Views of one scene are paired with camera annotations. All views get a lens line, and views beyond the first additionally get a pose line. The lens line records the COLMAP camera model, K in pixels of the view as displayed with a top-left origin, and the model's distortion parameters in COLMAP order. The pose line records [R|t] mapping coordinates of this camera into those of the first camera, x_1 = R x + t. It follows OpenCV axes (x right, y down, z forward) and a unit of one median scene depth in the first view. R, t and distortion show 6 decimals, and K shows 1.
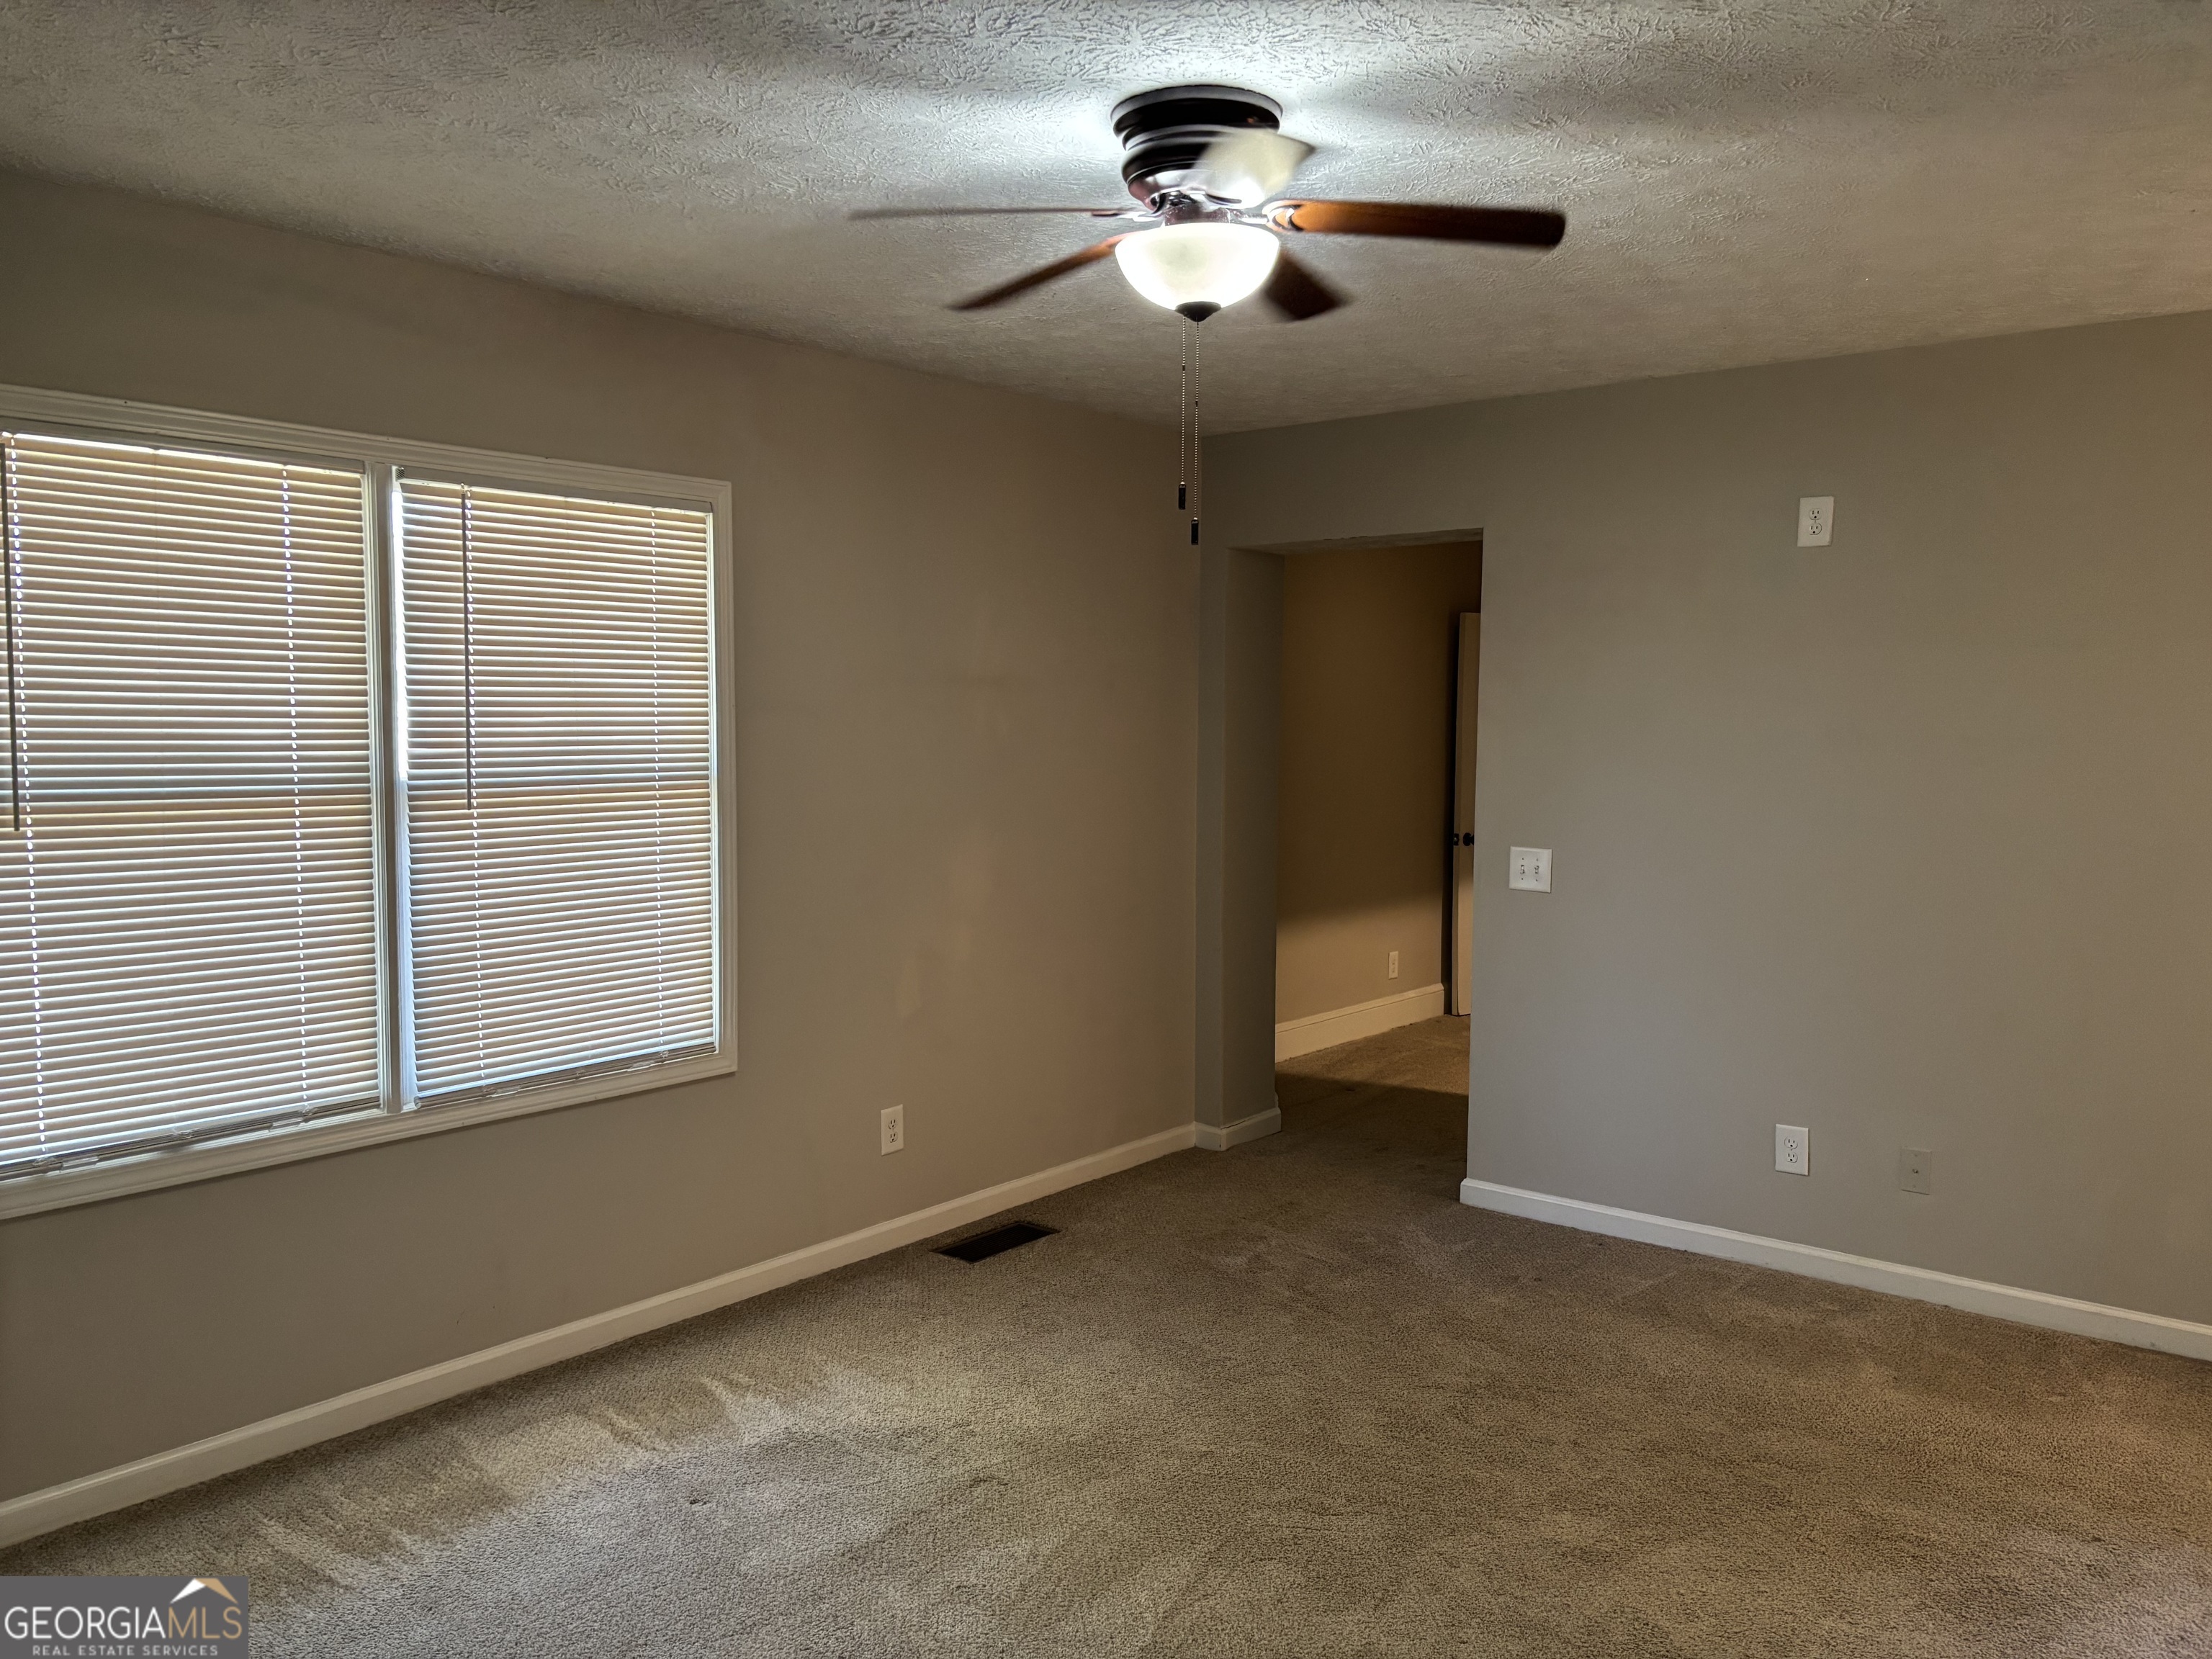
lens RADIAL K [[1668.2, 0, 1106.9], [0, 1668.2, 828.5], [0, 0, 1]] dist [0.011170, 0.008064]
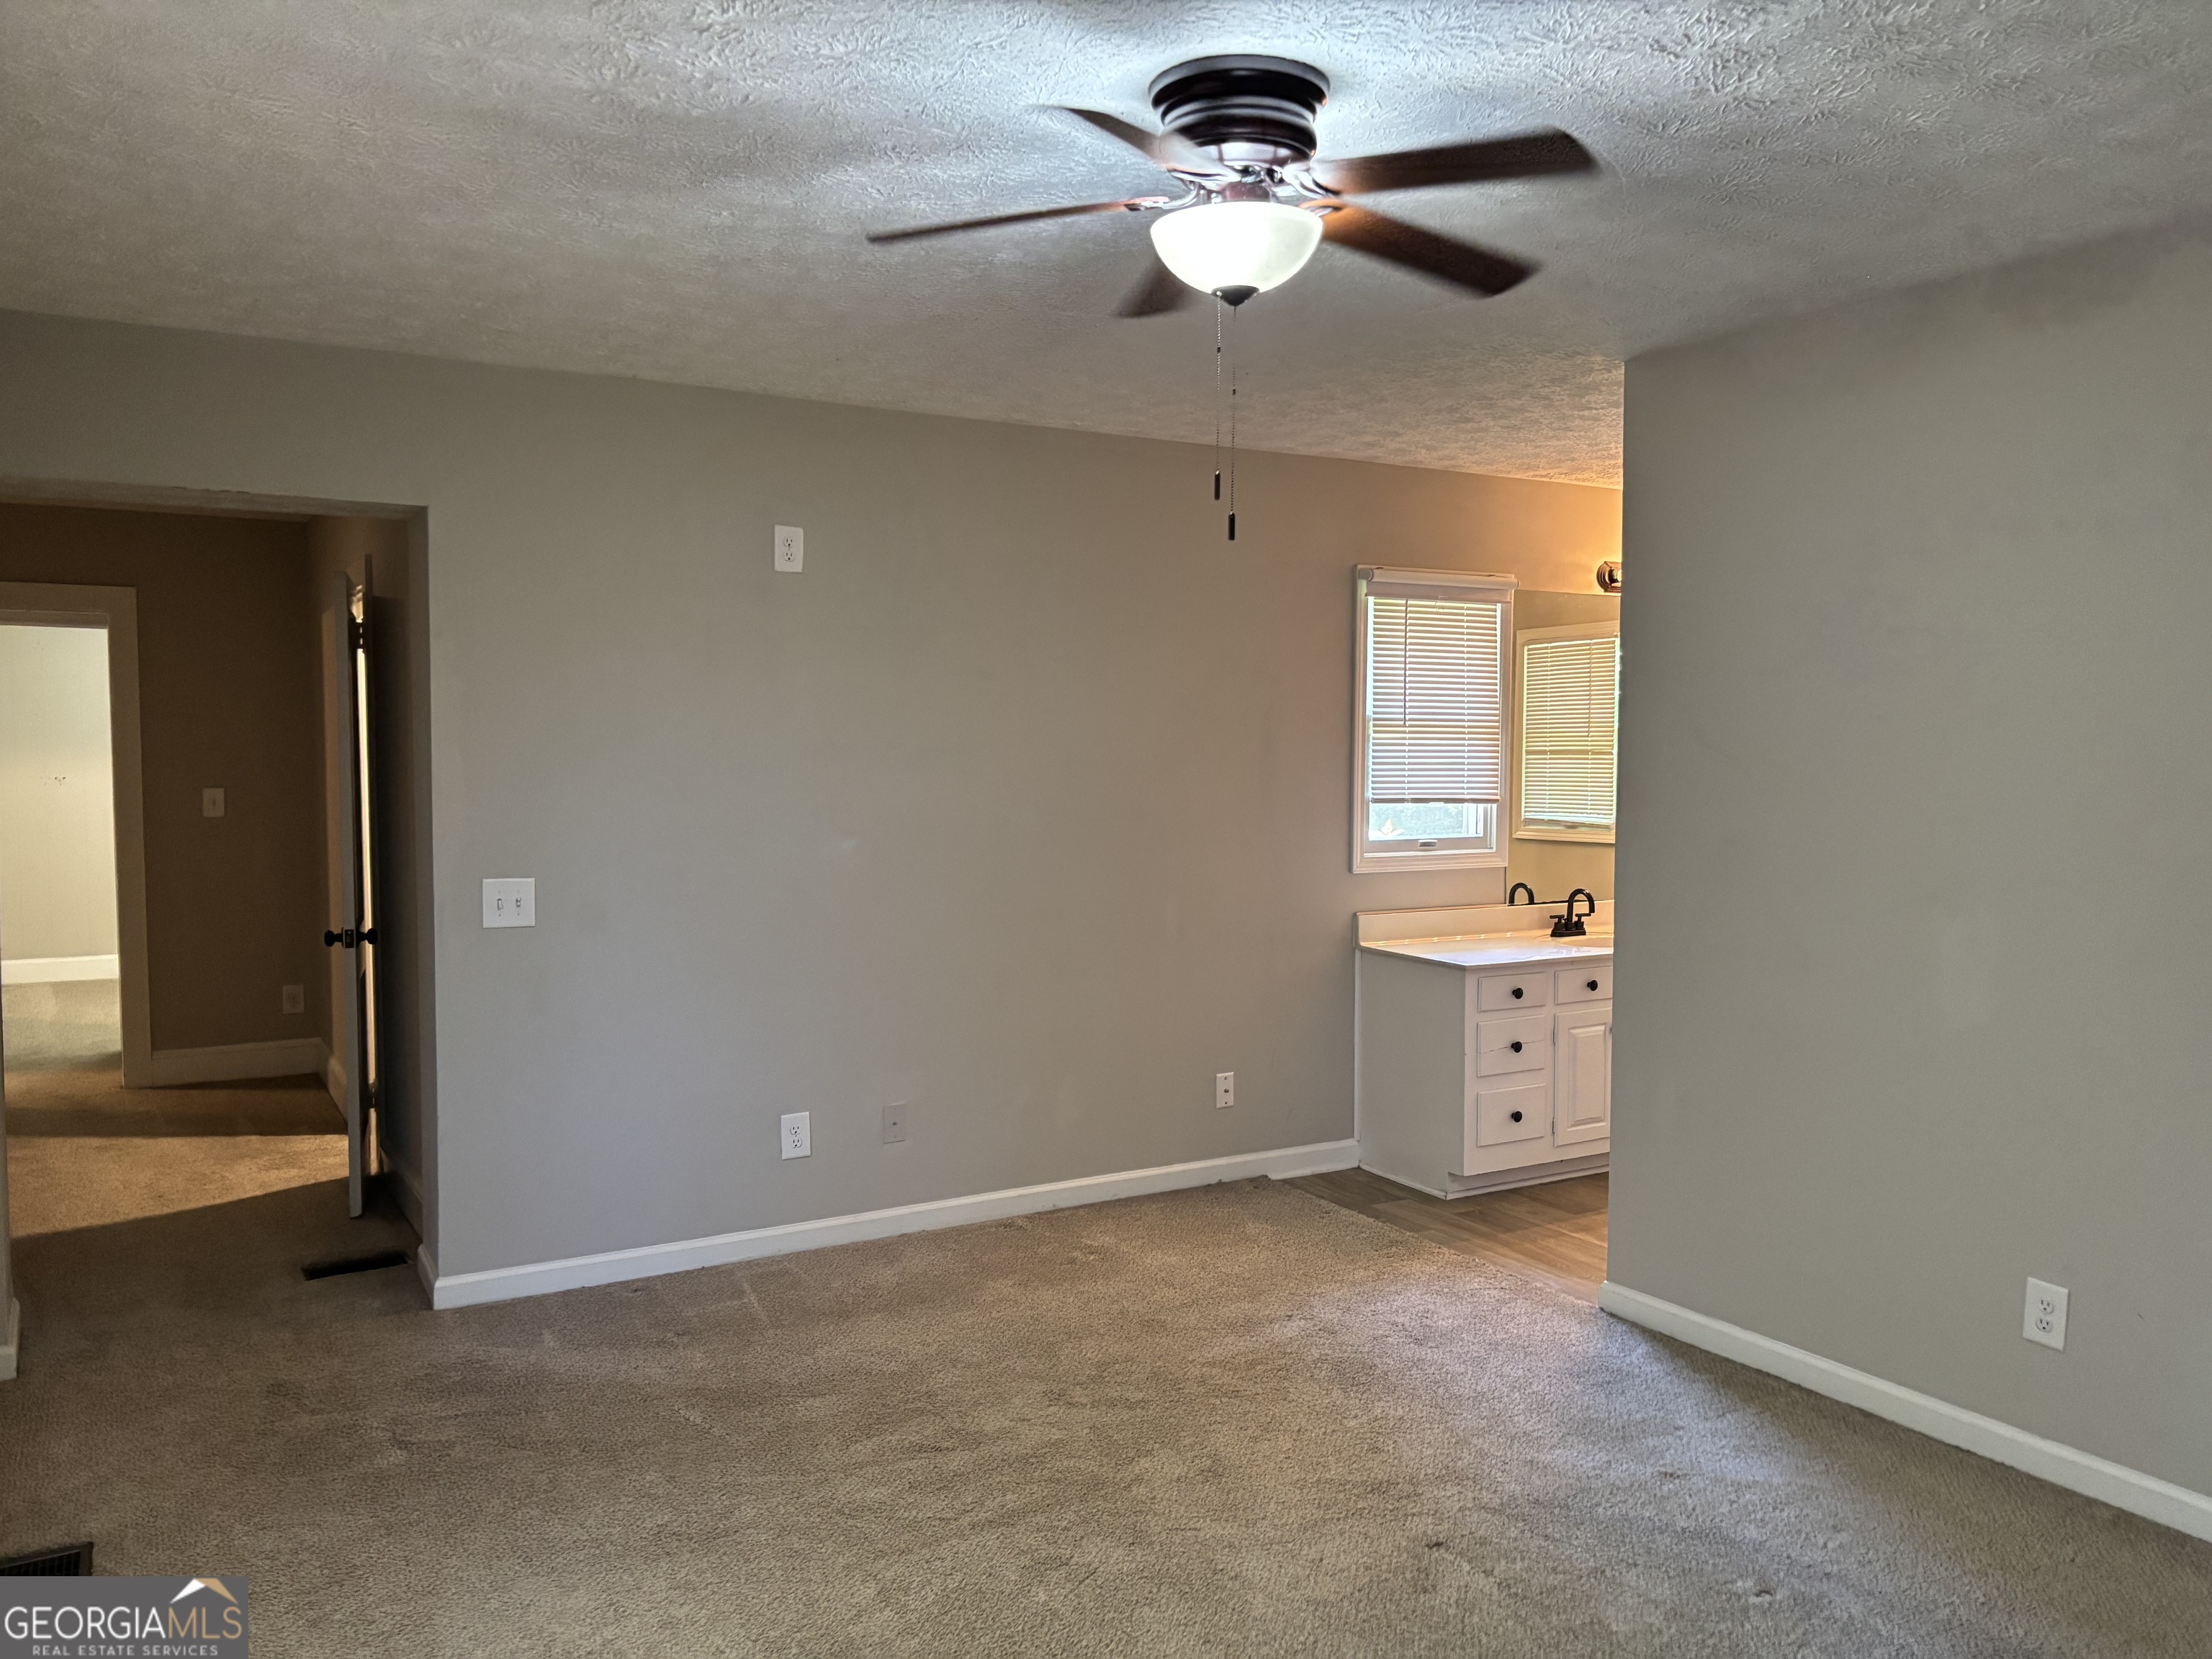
lens RADIAL K [[1668.2, 0, 1107.1], [0, 1668.2, 826.5], [0, 0, 1]] dist [0.011170, 0.008064]
pose [[0.345922, -0.050567, 0.936900, -0.519082], [0.064952, 0.997442, 0.029852, -0.024195], [-0.936012, 0.050527, 0.348321, 0.443385]]
